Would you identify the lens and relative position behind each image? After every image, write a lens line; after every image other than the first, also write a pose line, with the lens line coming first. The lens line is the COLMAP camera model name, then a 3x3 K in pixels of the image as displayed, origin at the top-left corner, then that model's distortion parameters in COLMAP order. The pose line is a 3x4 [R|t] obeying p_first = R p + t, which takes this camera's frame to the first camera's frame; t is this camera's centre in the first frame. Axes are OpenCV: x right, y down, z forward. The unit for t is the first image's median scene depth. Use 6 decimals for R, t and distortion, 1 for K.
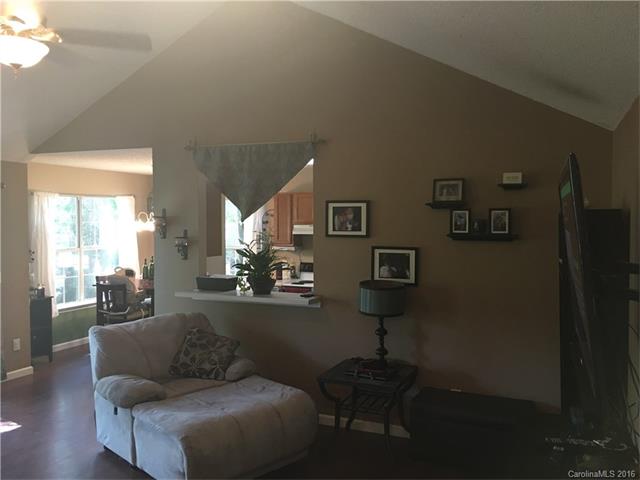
lens RADIAL K [[552.4, 0, 321.0], [0, 552.4, 241.5], [0, 0, 1]] dist [0.087088, -0.065618]
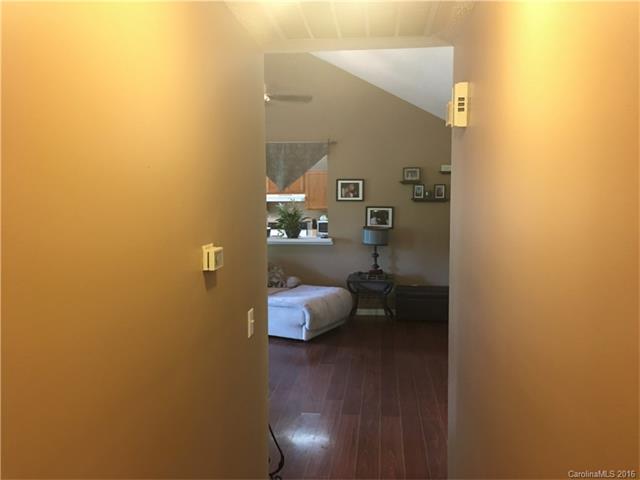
lens RADIAL K [[552.4, 0, 320.3], [0, 552.4, 237.3], [0, 0, 1]] dist [0.087088, -0.065618]
pose [[0.959467, -0.024795, 0.280729, -0.532837], [0.012427, 0.998876, 0.045751, 0.024473], [-0.281547, -0.040408, 0.958696, -0.603656]]
